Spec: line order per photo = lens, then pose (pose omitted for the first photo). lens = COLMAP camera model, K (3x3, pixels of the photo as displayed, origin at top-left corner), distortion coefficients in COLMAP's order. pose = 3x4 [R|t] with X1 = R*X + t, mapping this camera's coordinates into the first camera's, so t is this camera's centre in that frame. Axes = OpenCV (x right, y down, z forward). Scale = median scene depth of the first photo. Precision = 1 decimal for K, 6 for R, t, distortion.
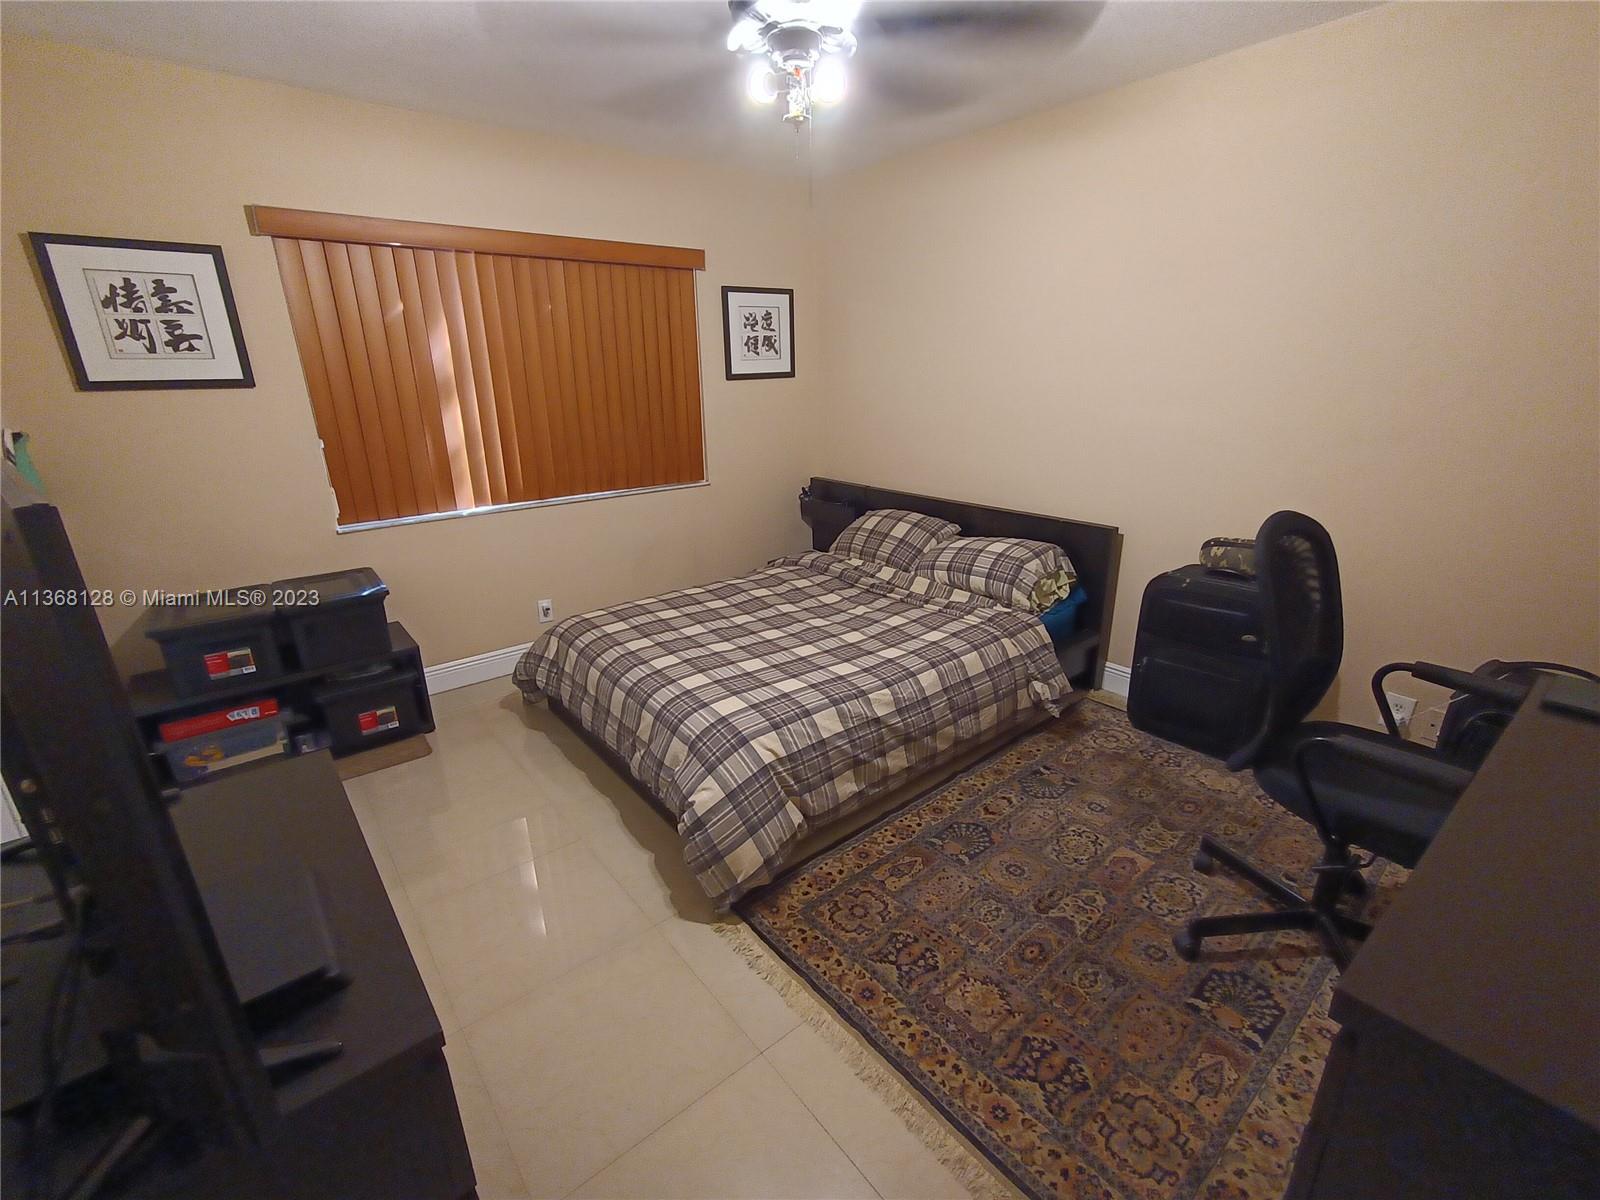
lens RADIAL K [[713.5, 0, 805.4], [0, 713.5, 604.3], [0, 0, 1]] dist [-0.005743, 0.004193]
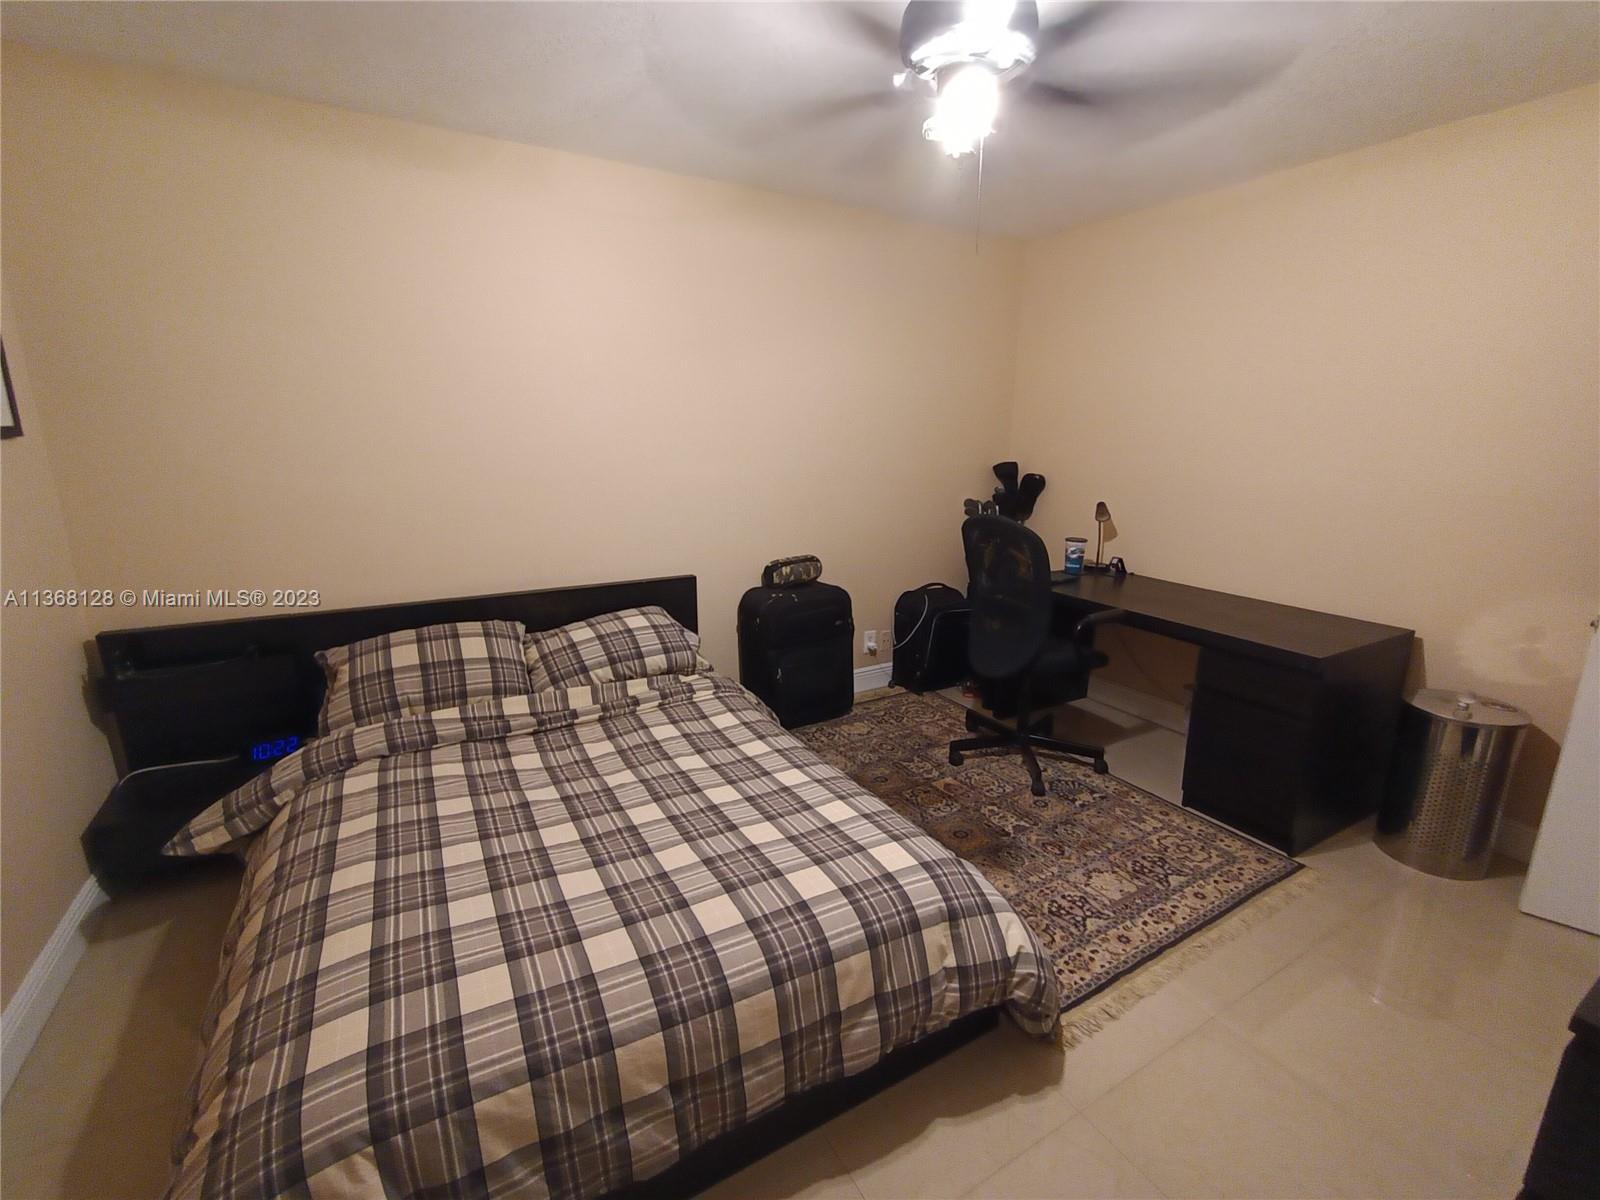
lens RADIAL K [[713.5, 0, 804.5], [0, 713.5, 595.8], [0, 0, 1]] dist [-0.005743, 0.004193]
pose [[0.158356, -0.201148, 0.966676, -0.612164], [0.318916, 0.936975, 0.142724, -0.188147], [-0.934460, 0.285687, 0.212525, 0.658285]]
